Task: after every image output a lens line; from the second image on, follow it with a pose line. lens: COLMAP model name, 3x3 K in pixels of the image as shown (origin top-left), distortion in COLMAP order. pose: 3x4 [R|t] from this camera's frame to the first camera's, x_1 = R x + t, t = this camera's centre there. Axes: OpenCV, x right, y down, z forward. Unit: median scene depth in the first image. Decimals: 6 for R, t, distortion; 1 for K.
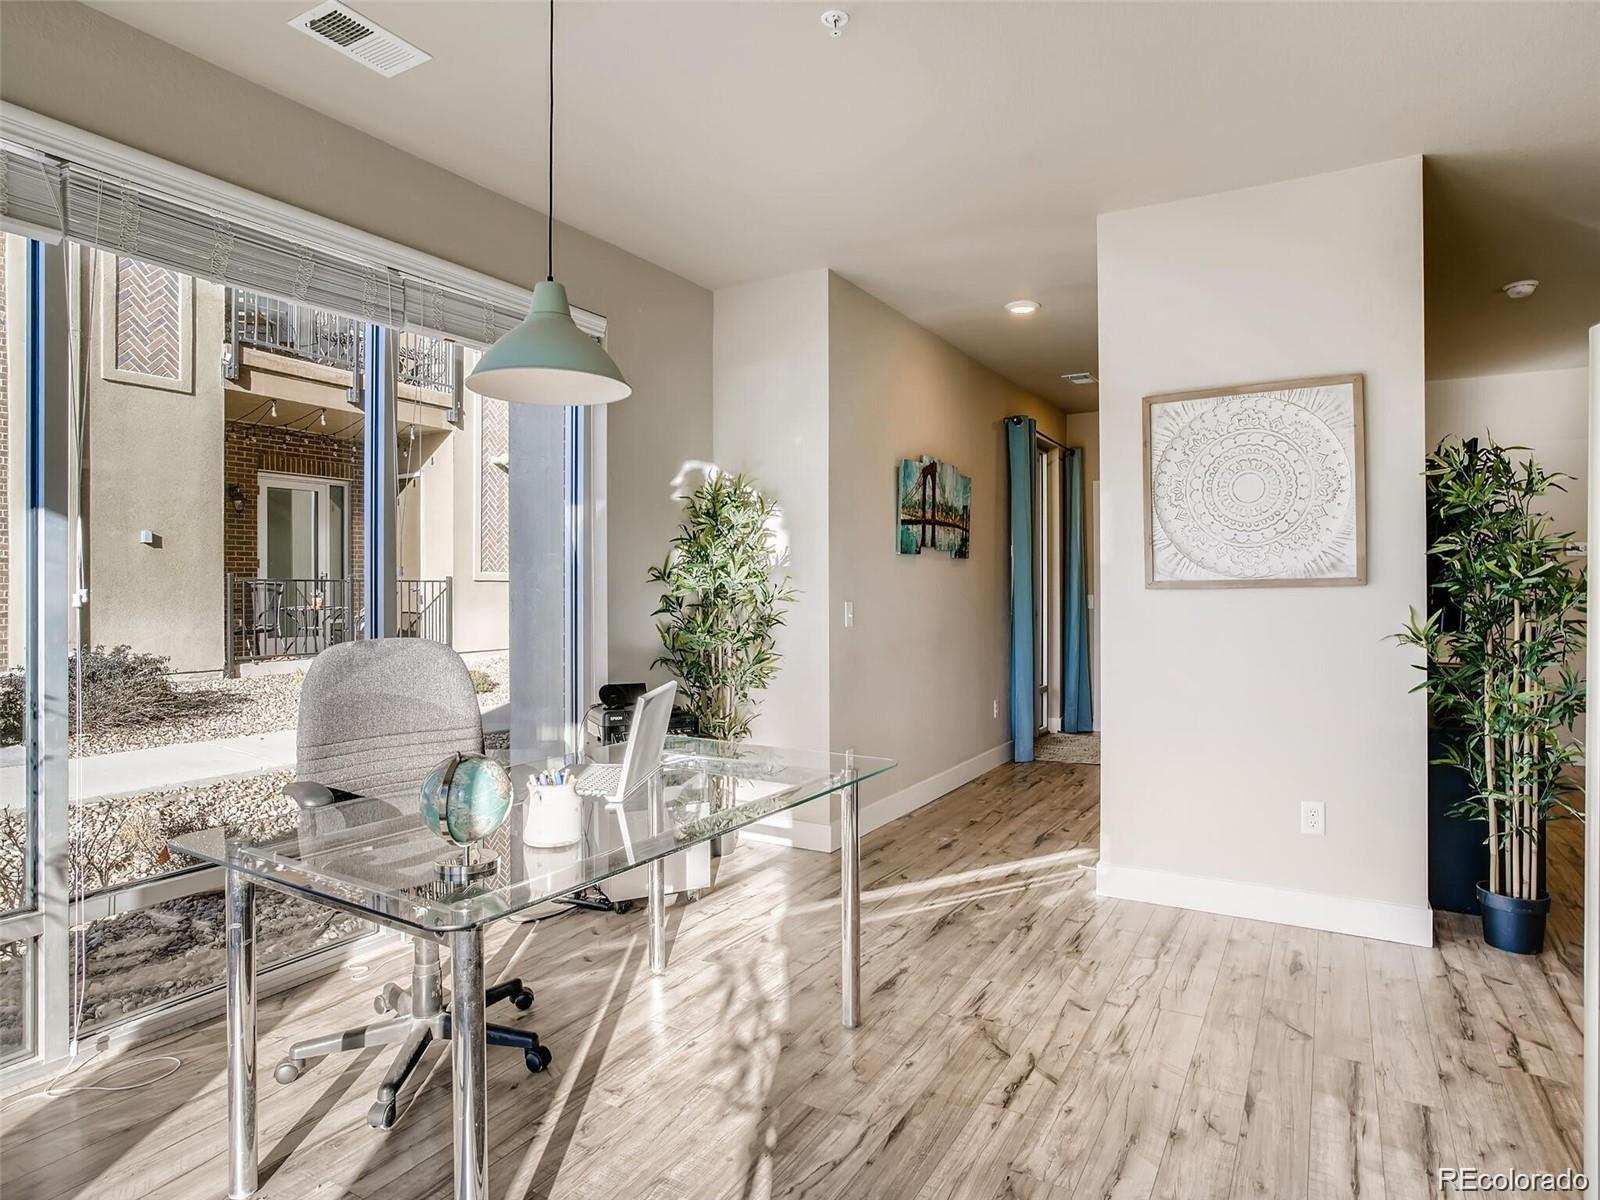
lens RADIAL K [[926.6, 0, 801.7], [0, 926.6, 589.7], [0, 0, 1]] dist [-0.019432, 0.006638]
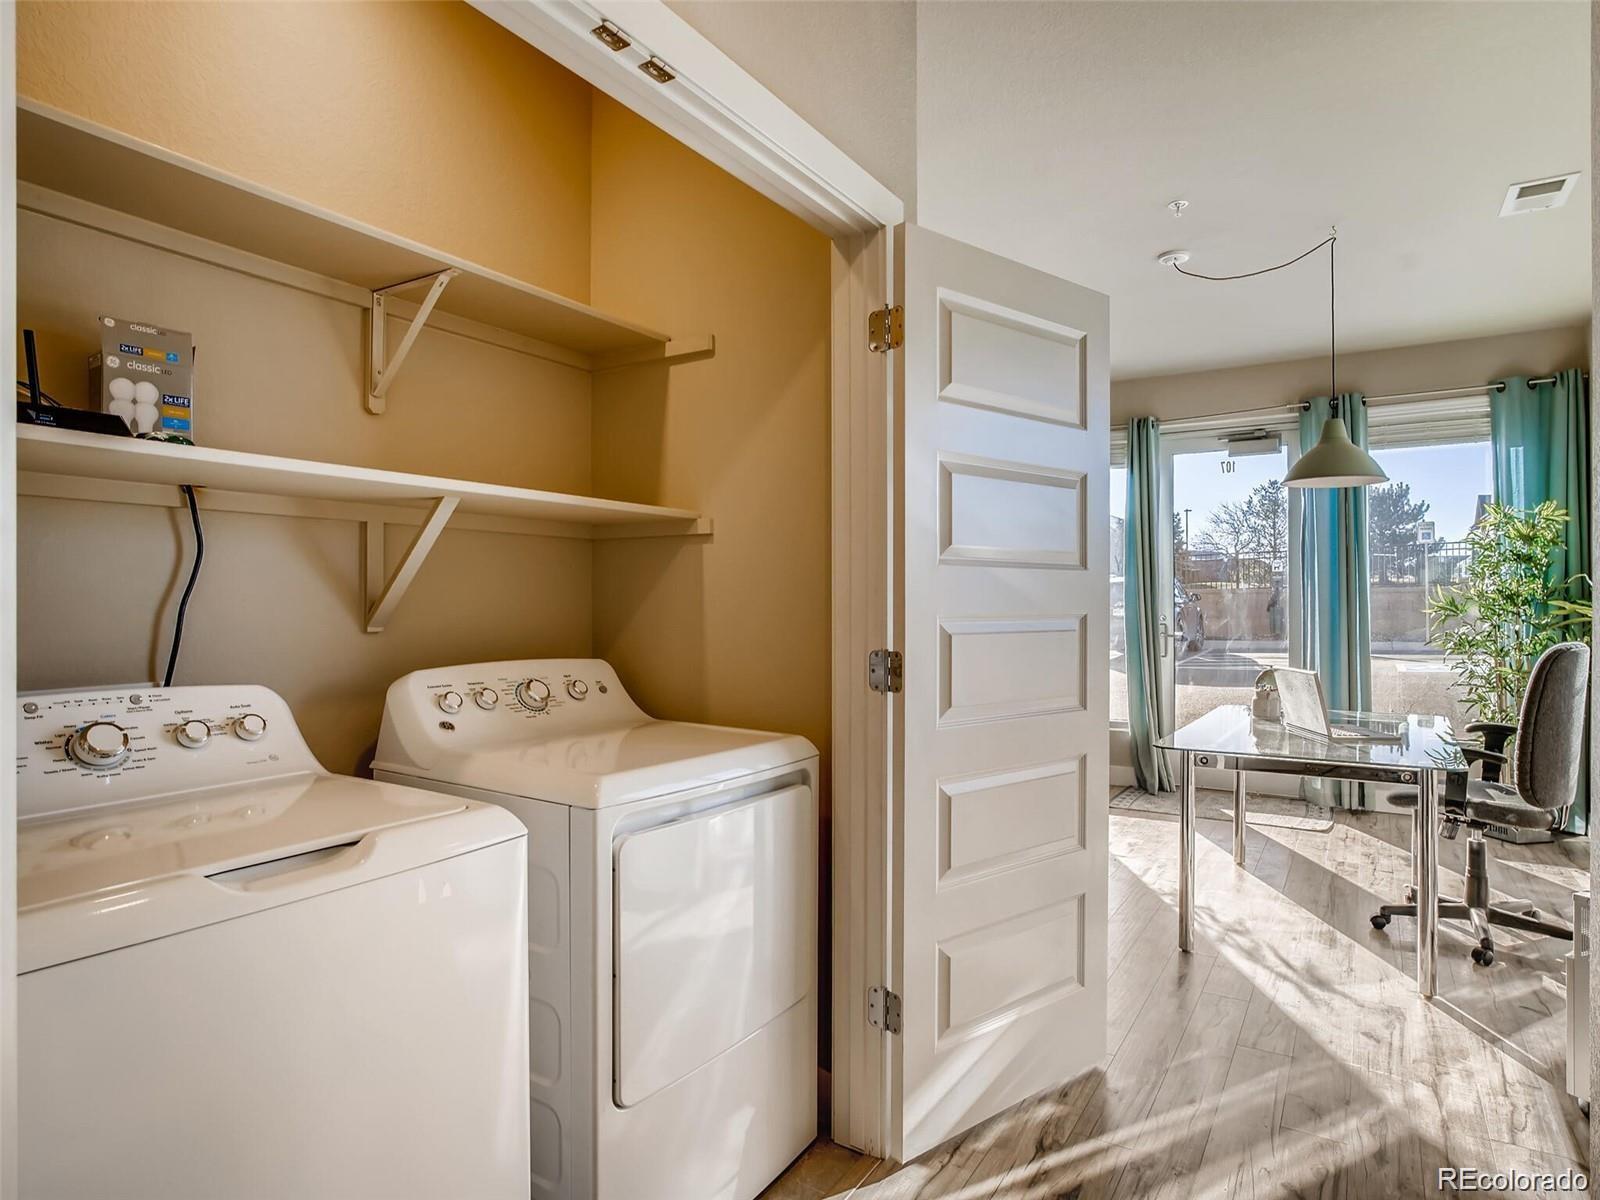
lens RADIAL K [[926.6, 0, 807.2], [0, 926.6, 597.9], [0, 0, 1]] dist [-0.019432, 0.006638]
pose [[-0.998525, 0.004803, 0.054072, 0.443296], [0.004813, 0.999988, 0.000047, -0.011250], [-0.054072, 0.000307, -0.998537, 2.143942]]
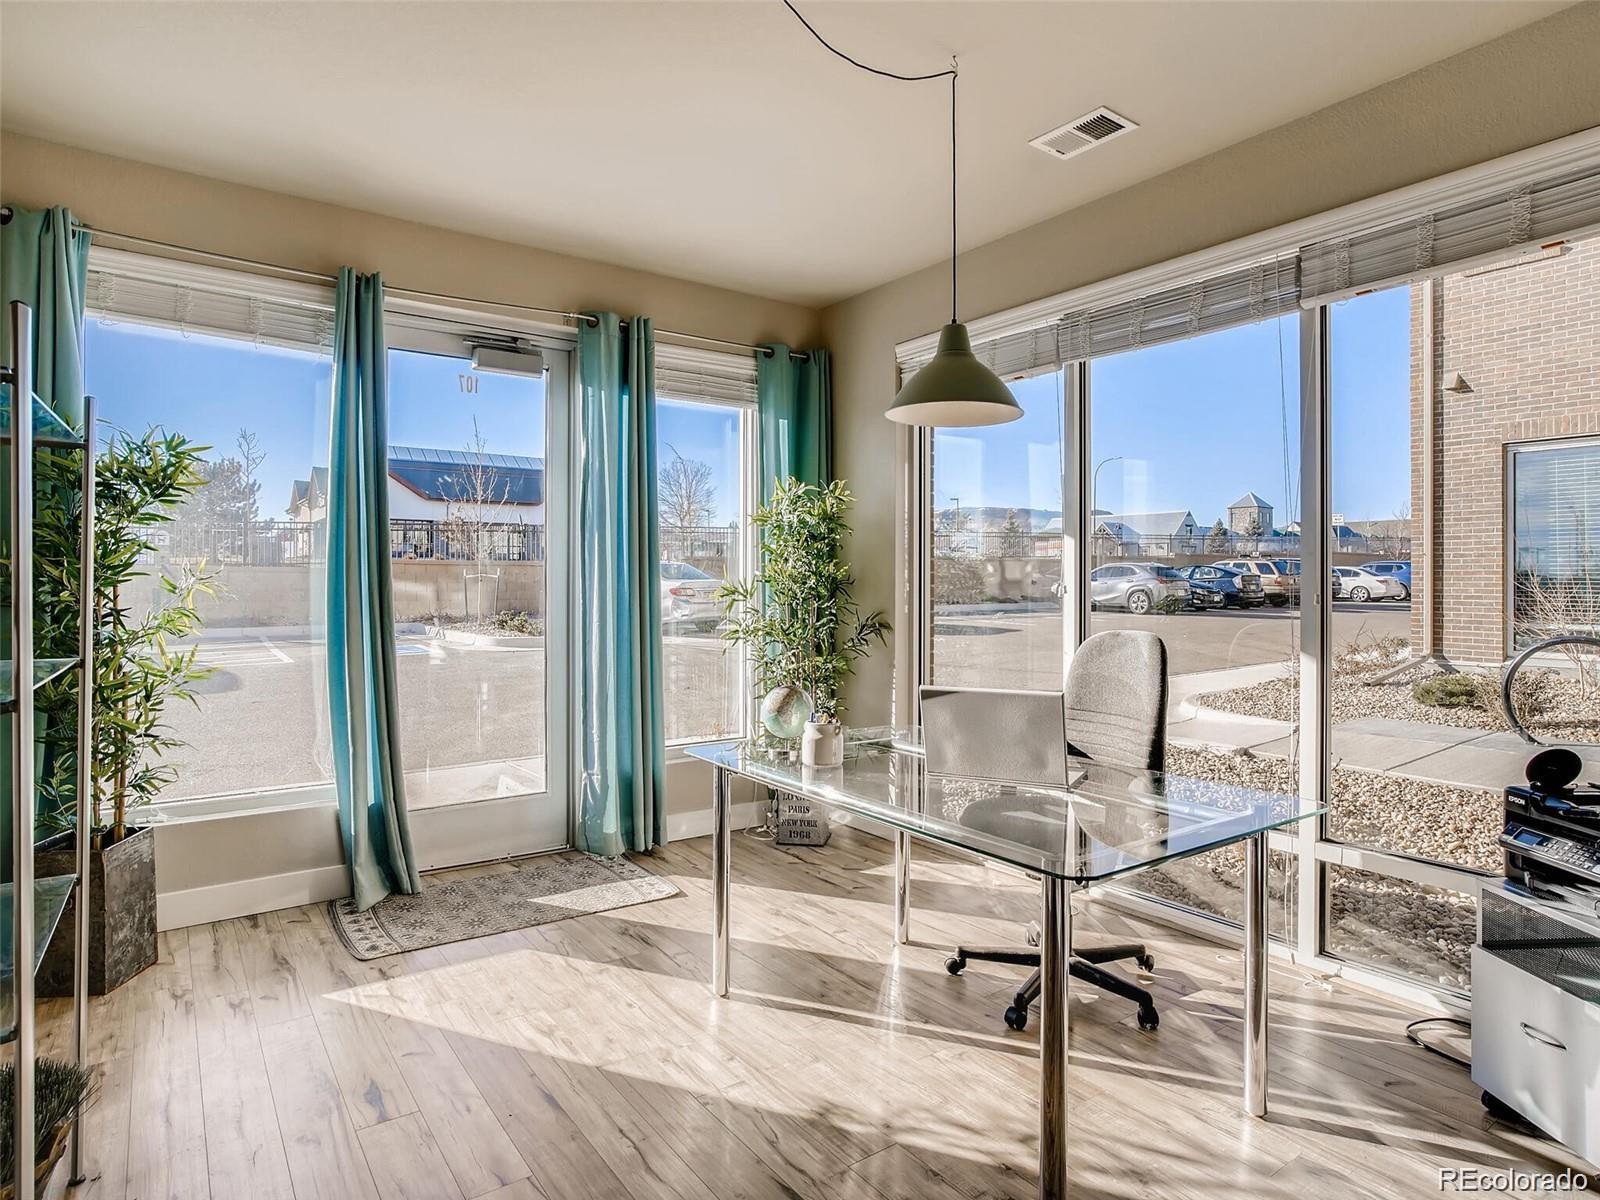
lens RADIAL K [[926.6, 0, 800.2], [0, 926.6, 587.5], [0, 0, 1]] dist [-0.019432, 0.006638]
pose [[-0.410071, 0.008405, -0.912015, 0.684199], [-0.001267, 0.999951, 0.009784, -0.008694], [0.912053, 0.005168, -0.410040, 1.022859]]
